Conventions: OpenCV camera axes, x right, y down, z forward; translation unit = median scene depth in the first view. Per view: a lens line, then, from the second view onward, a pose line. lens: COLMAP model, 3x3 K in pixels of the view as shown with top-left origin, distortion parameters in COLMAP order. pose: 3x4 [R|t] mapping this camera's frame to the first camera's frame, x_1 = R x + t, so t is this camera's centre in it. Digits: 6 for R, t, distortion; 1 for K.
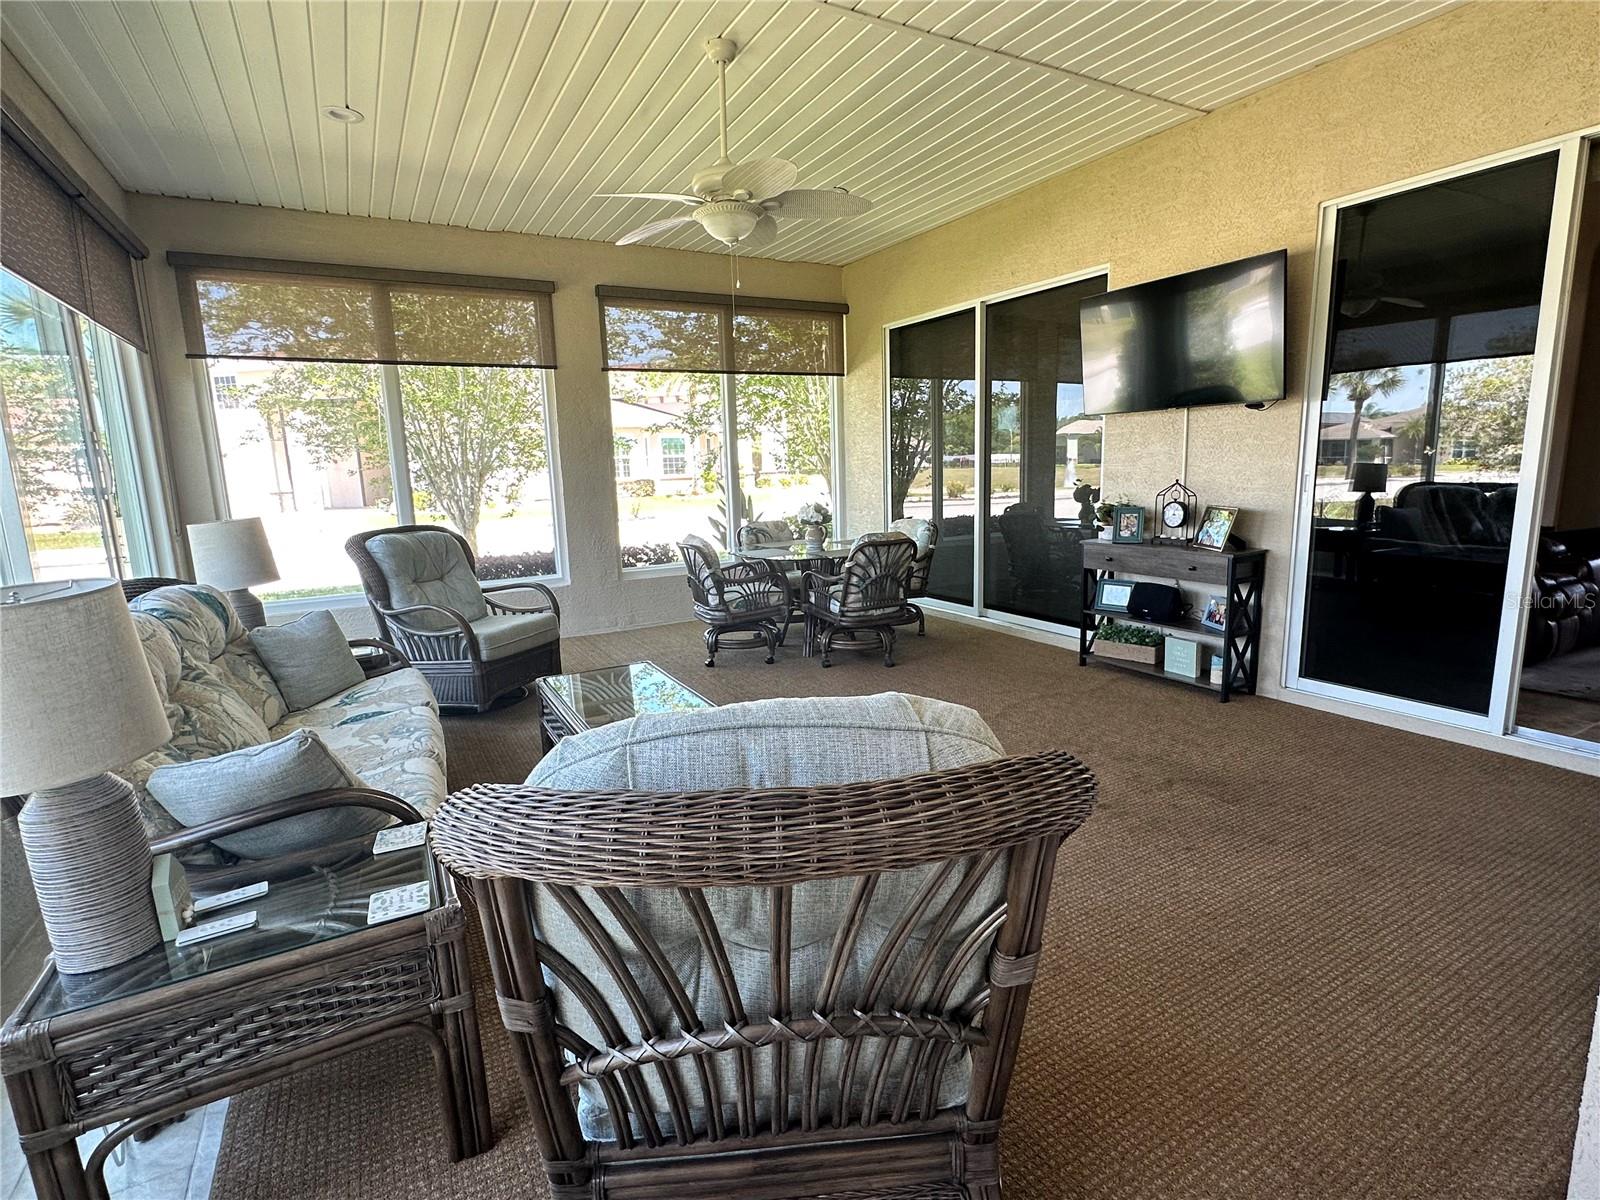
lens RADIAL K [[793.0, 0, 800.8], [0, 793.0, 597.9], [0, 0, 1]] dist [-0.000481, -0.000011]
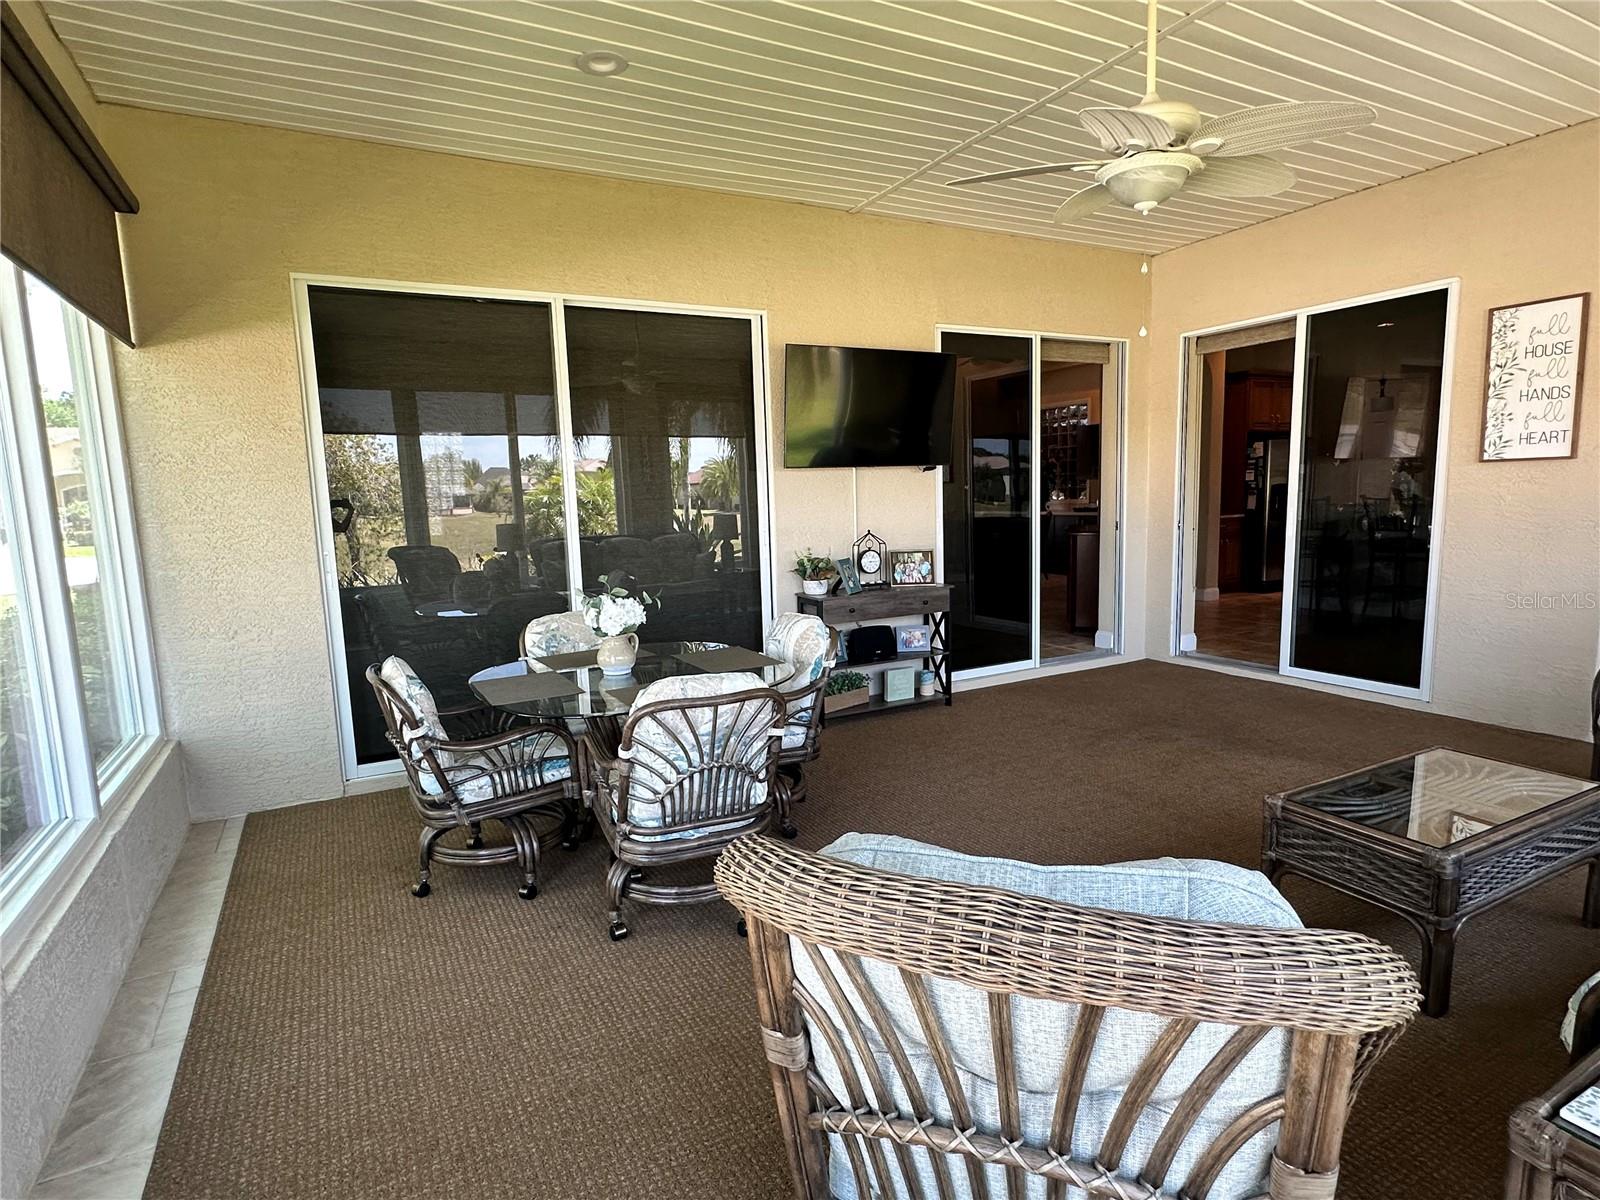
lens RADIAL K [[861.1, 0, 800.6], [0, 861.1, 610.8], [0, 0, 1]] dist [0.001651, 0.000153]
pose [[0.035003, -0.095892, 0.994776, -0.720363], [0.203906, 0.975133, 0.086824, -0.159982], [-0.978364, 0.199802, 0.053686, 1.035198]]
